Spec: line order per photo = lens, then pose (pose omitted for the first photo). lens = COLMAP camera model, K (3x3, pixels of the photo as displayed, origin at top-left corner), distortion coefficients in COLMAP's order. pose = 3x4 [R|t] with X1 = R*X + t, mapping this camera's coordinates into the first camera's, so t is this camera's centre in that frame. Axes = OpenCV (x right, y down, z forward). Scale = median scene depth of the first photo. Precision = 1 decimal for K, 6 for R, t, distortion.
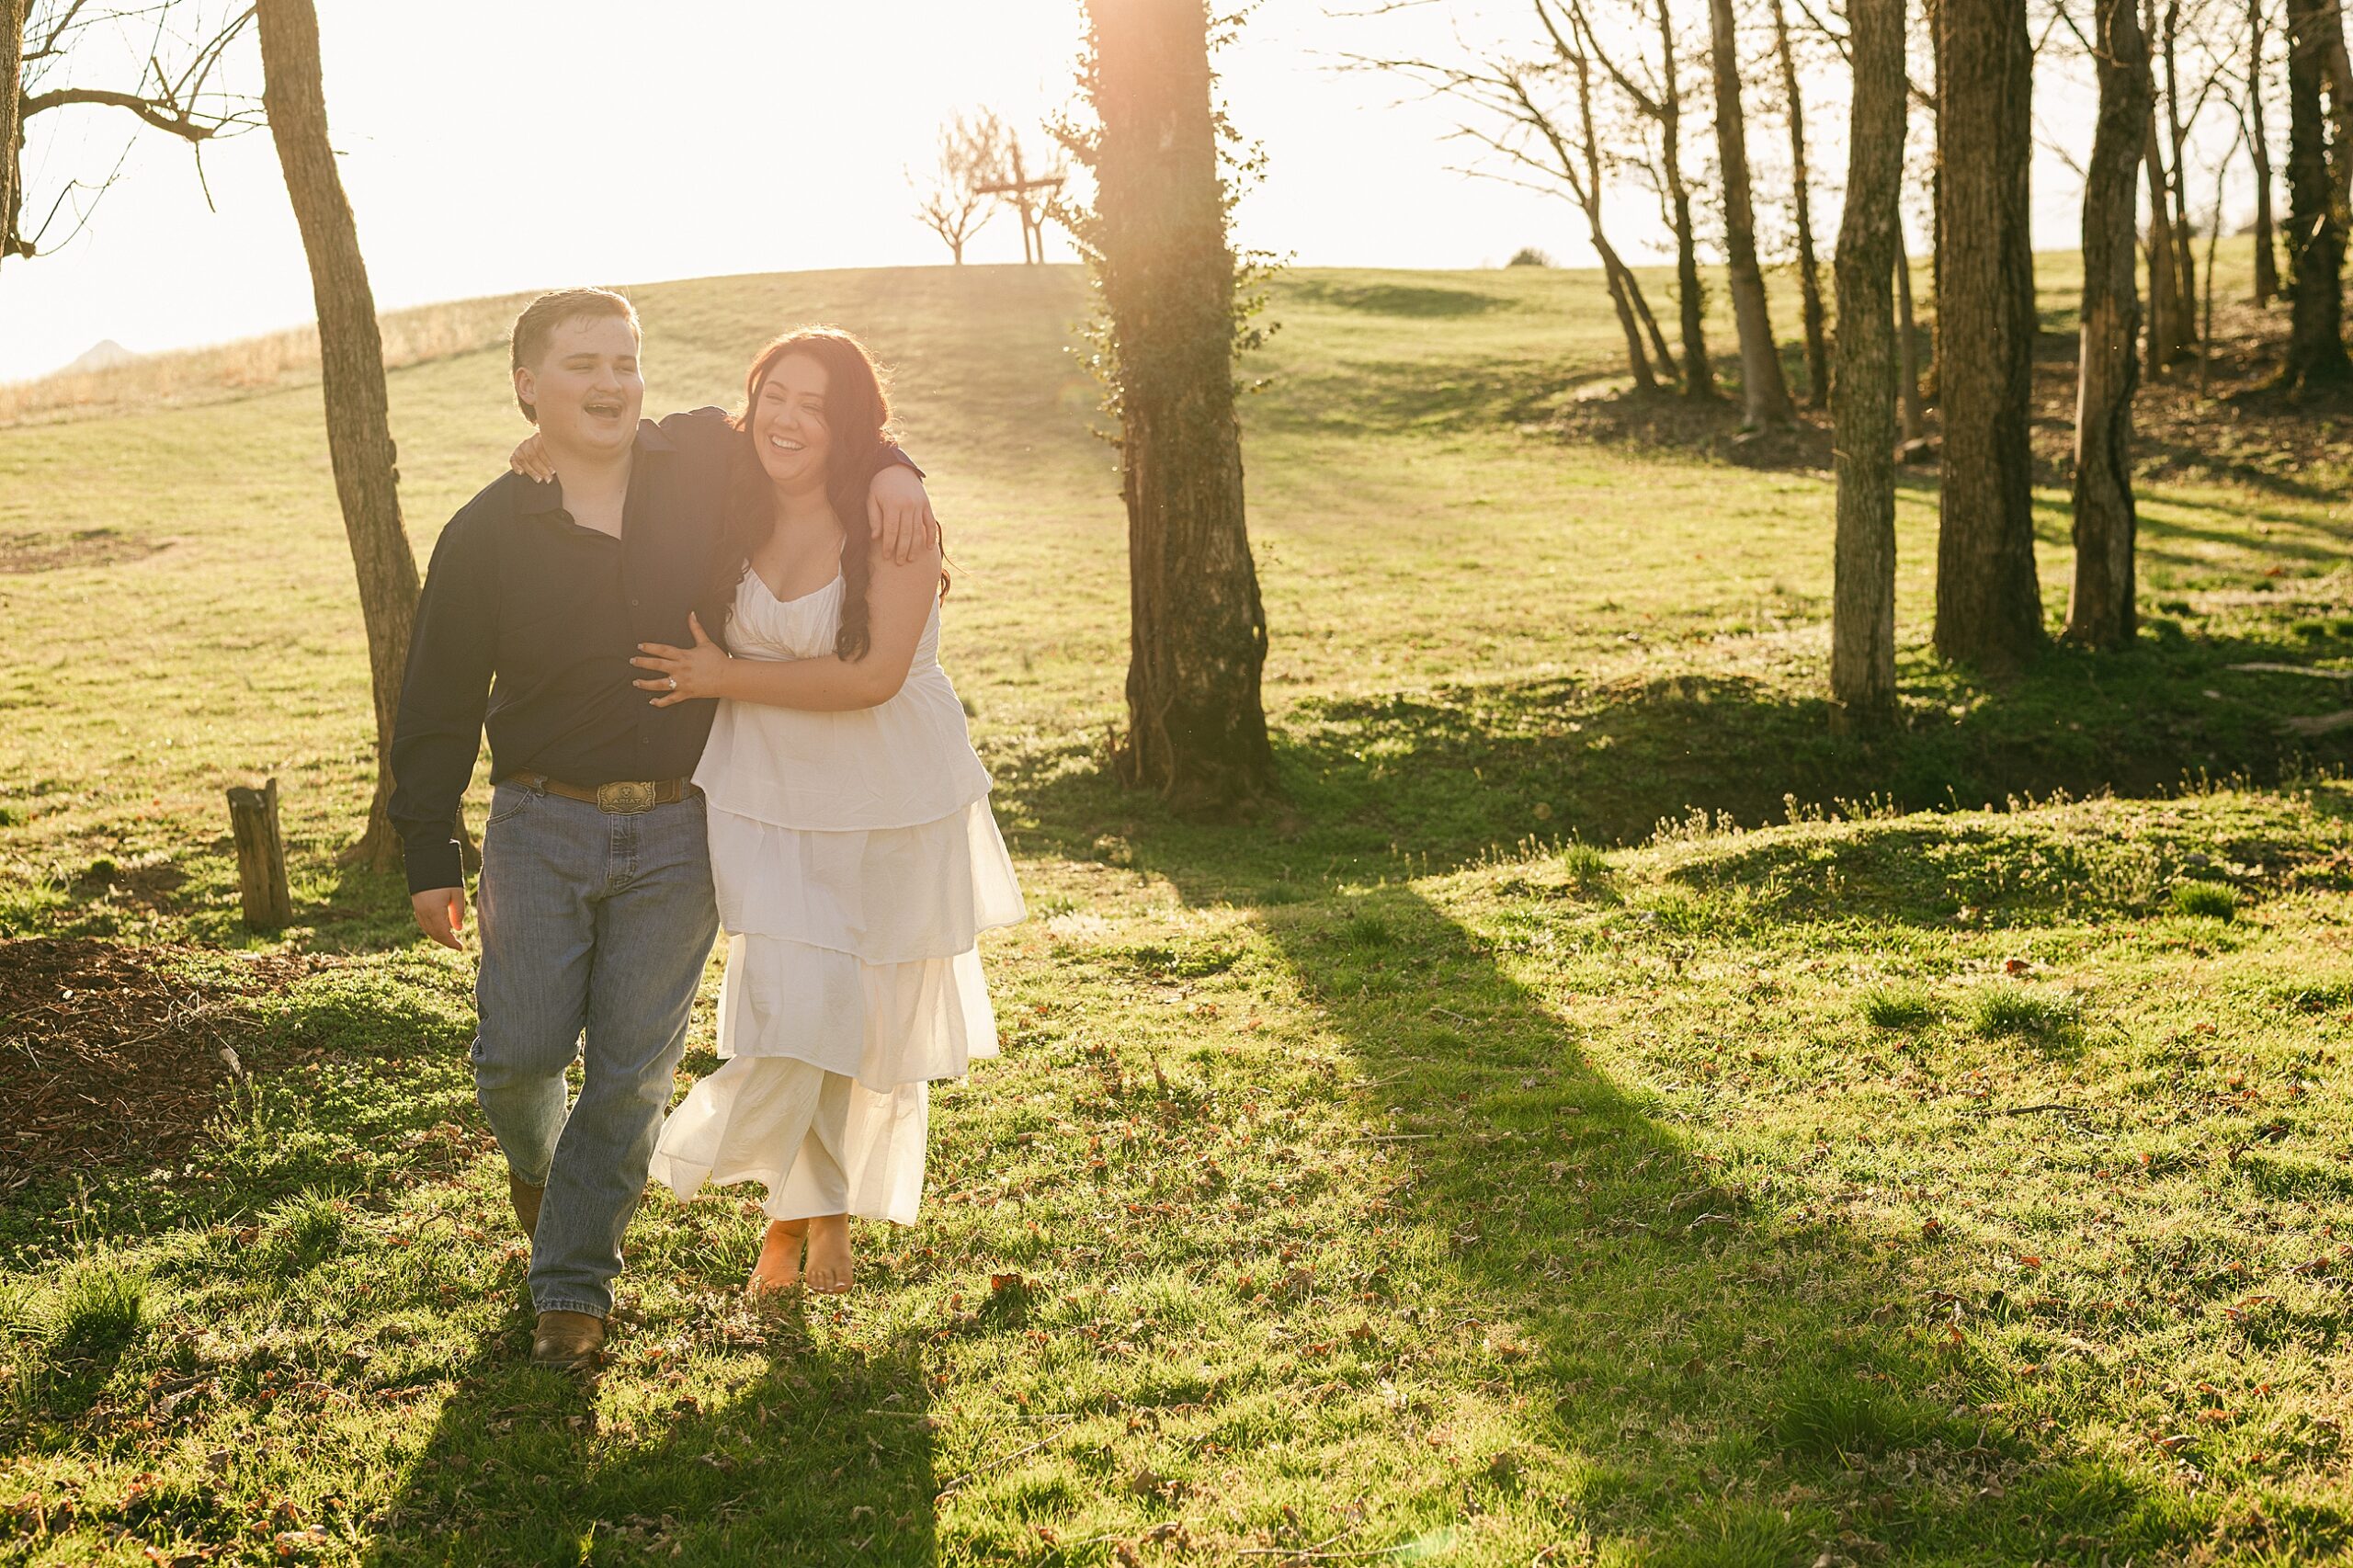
lens RADIAL K [[3139.9, 0, 1182.9], [0, 3139.9, 770.5], [0, 0, 1]] dist [-0.001402, -0.042747]
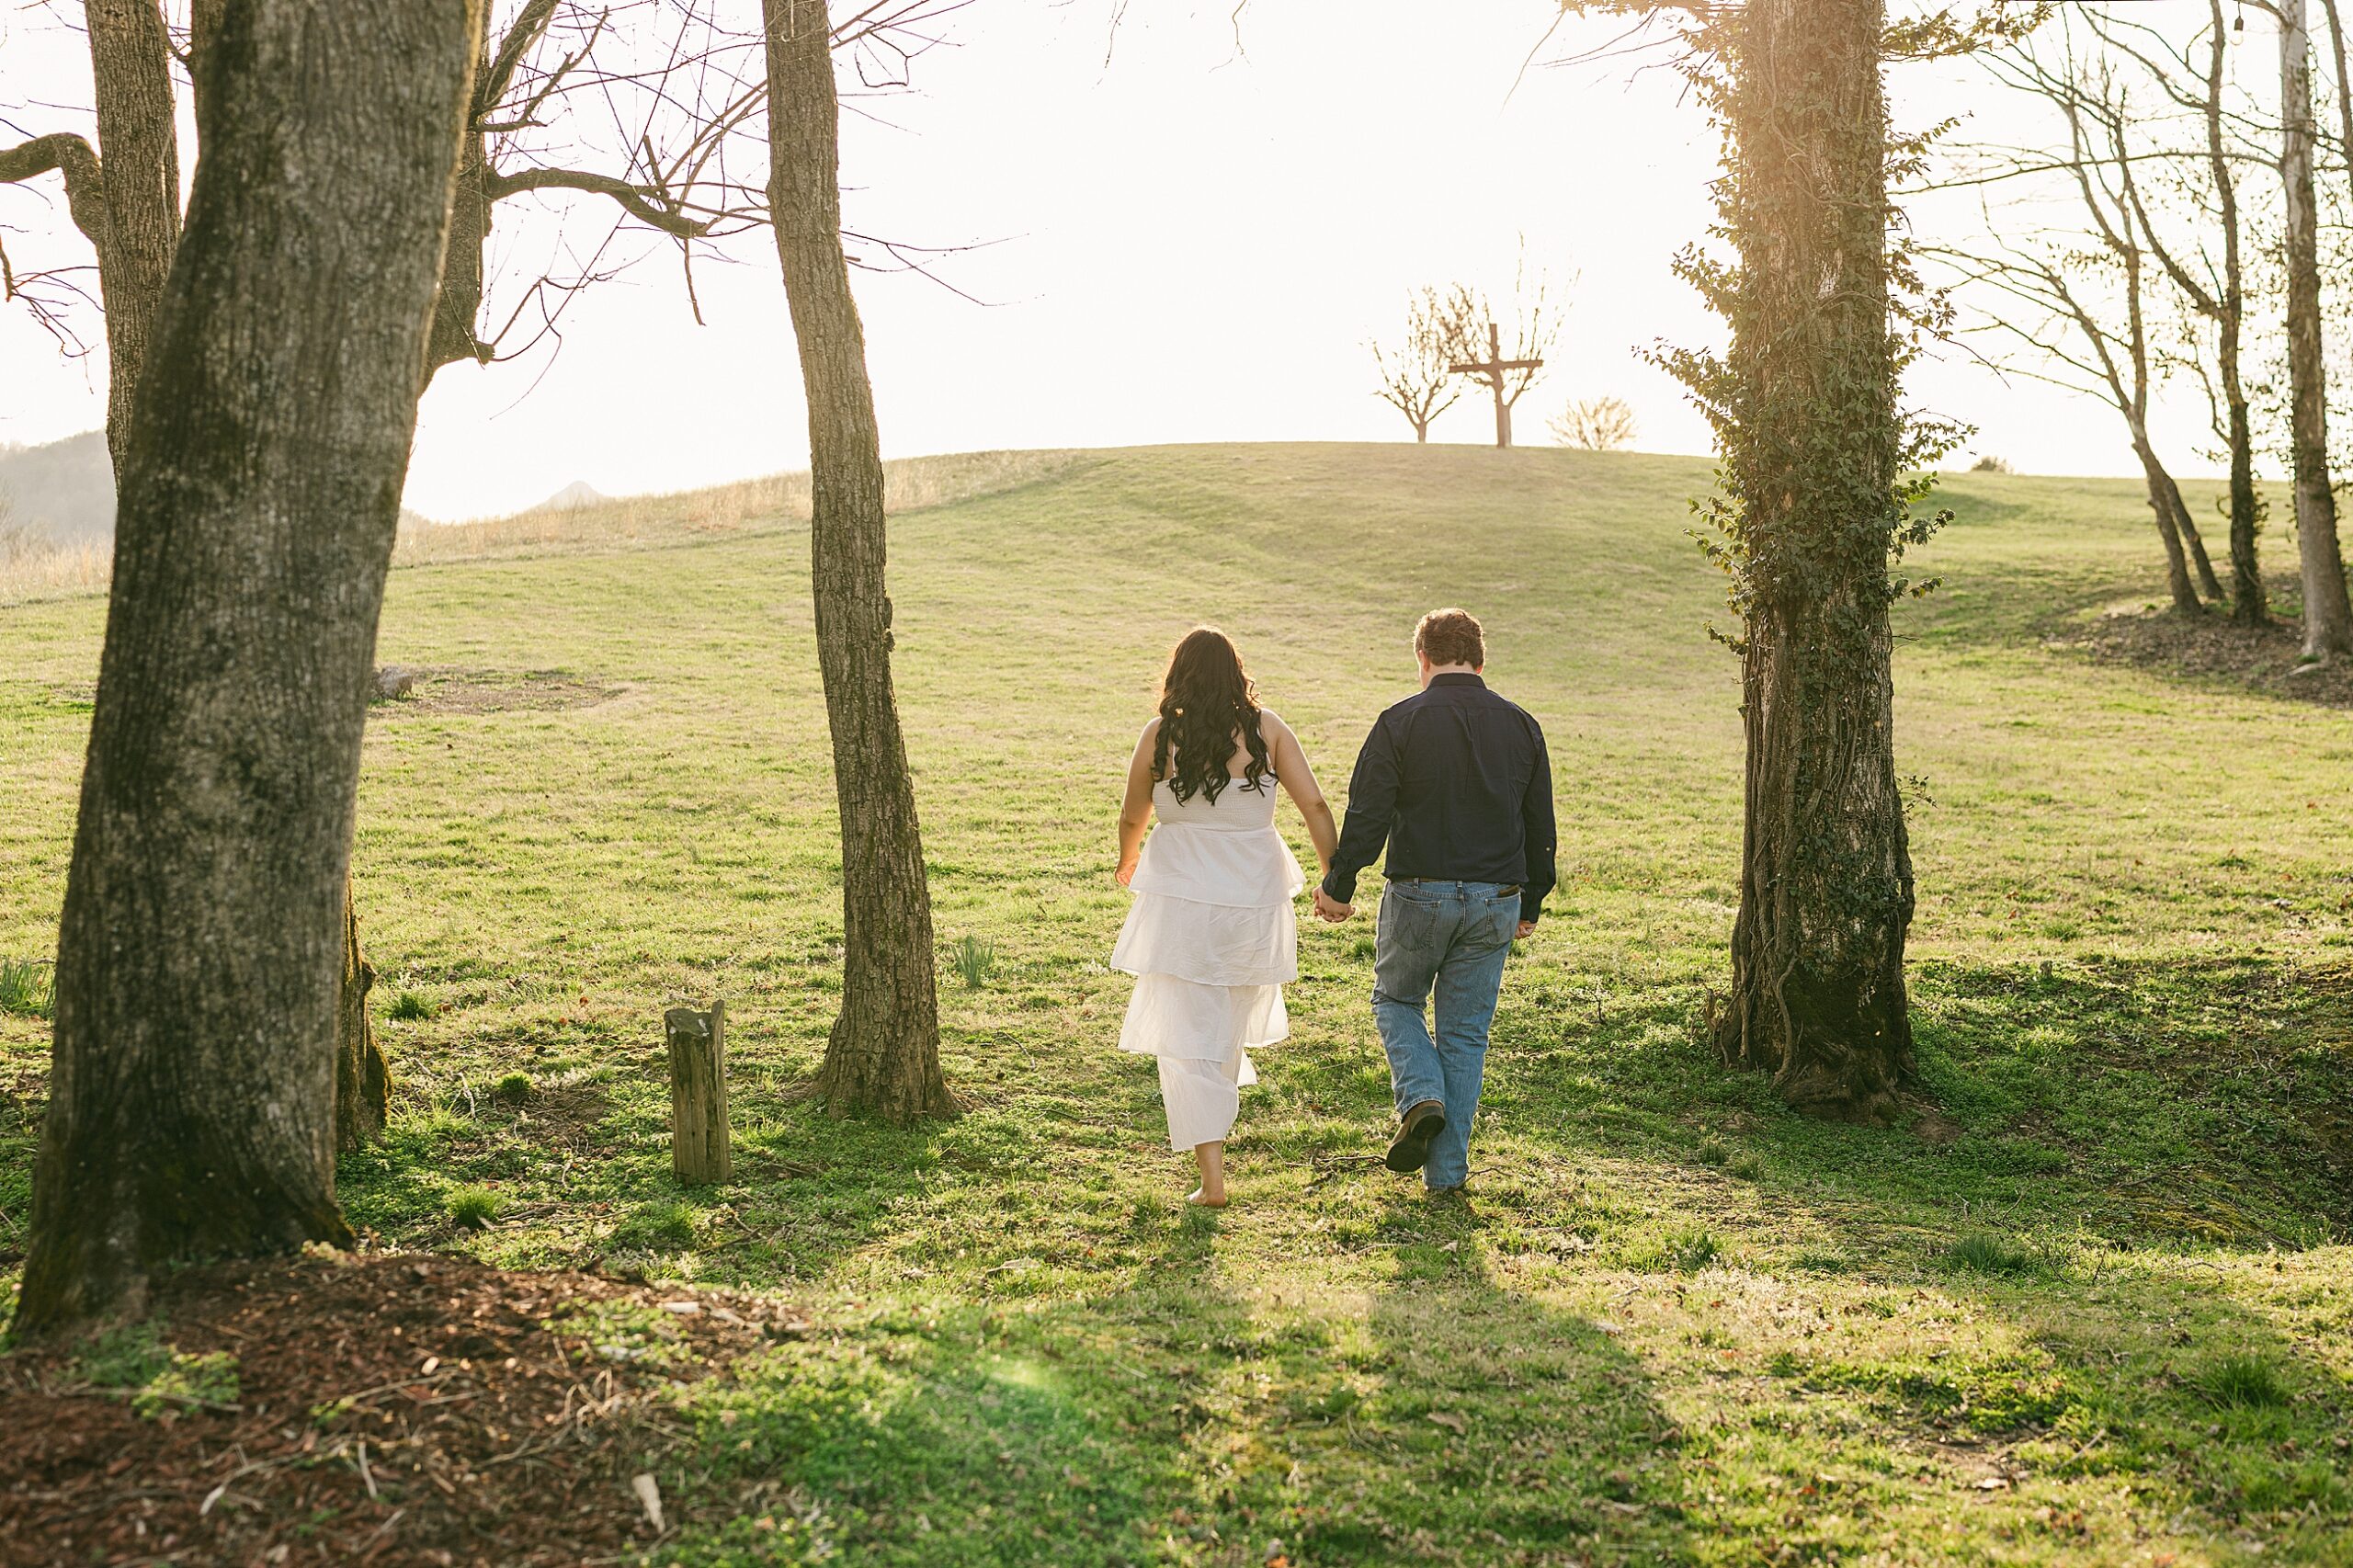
lens RADIAL K [[3139.9, 0, 1182.9], [0, 3139.9, 770.5], [0, 0, 1]] dist [-0.001402, -0.042747]
pose [[0.989285, 0.059135, -0.133481, -0.054005], [-0.066673, 0.996381, -0.052724, -0.018907], [0.129880, 0.061059, 0.989648, 0.167343]]
